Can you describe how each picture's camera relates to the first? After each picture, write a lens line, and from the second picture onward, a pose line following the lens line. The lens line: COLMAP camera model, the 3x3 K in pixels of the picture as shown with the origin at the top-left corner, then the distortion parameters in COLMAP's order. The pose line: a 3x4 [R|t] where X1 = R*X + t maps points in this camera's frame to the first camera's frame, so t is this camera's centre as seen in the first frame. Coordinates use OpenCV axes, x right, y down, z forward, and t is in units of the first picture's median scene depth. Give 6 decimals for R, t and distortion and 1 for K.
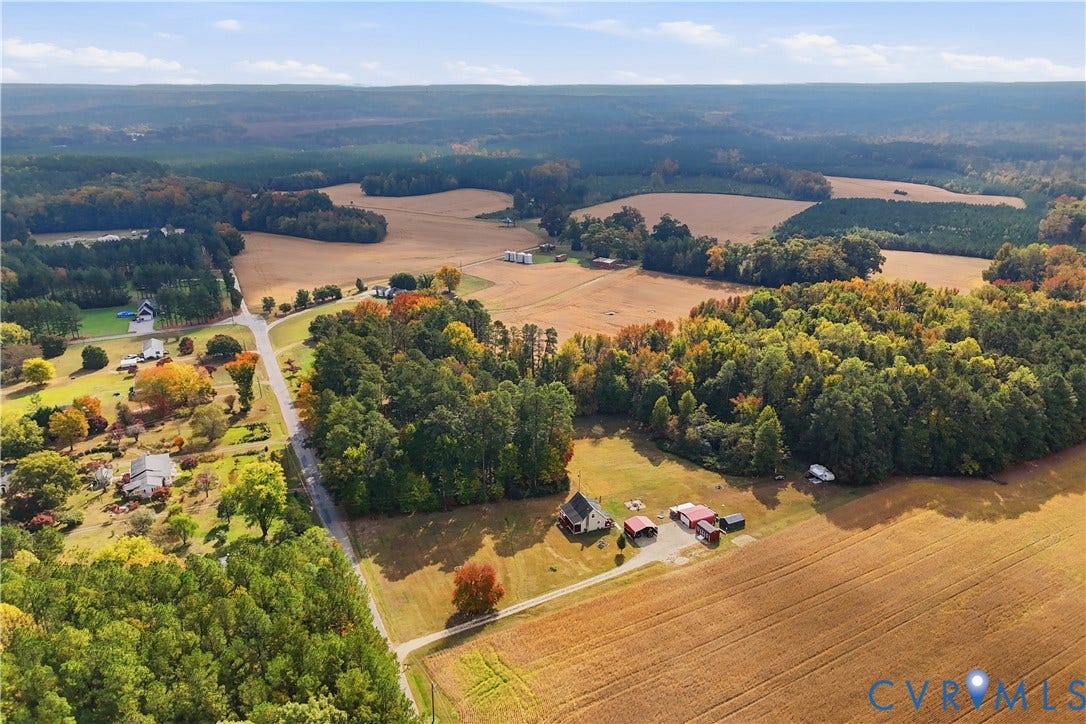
lens RADIAL K [[822.0, 0, 543.2], [0, 822.0, 373.3], [0, 0, 1]] dist [0.077771, -0.092346]
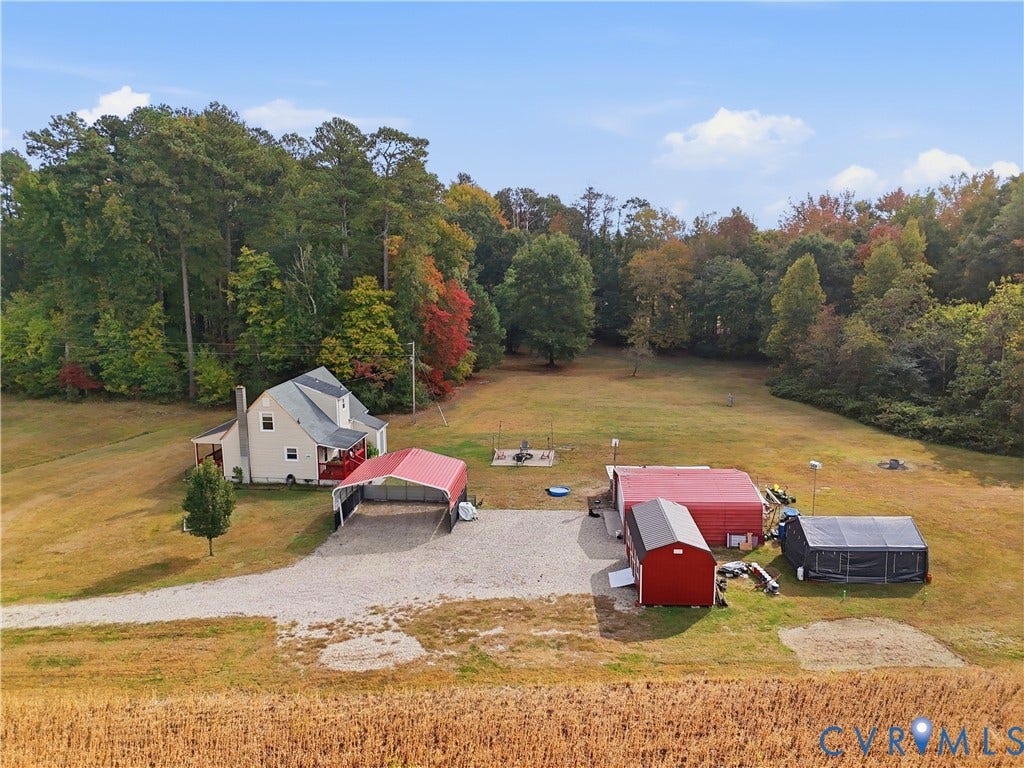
lens RADIAL K [[749.0, 0, 529.1], [0, 749.0, 383.3], [0, 0, 1]] dist [0.009301, 0.000646]
pose [[0.880211, 0.077856, -0.468152, 0.178393], [-0.156539, 0.978874, -0.131532, 0.130377], [0.448021, 0.189060, 0.873804, 0.601016]]
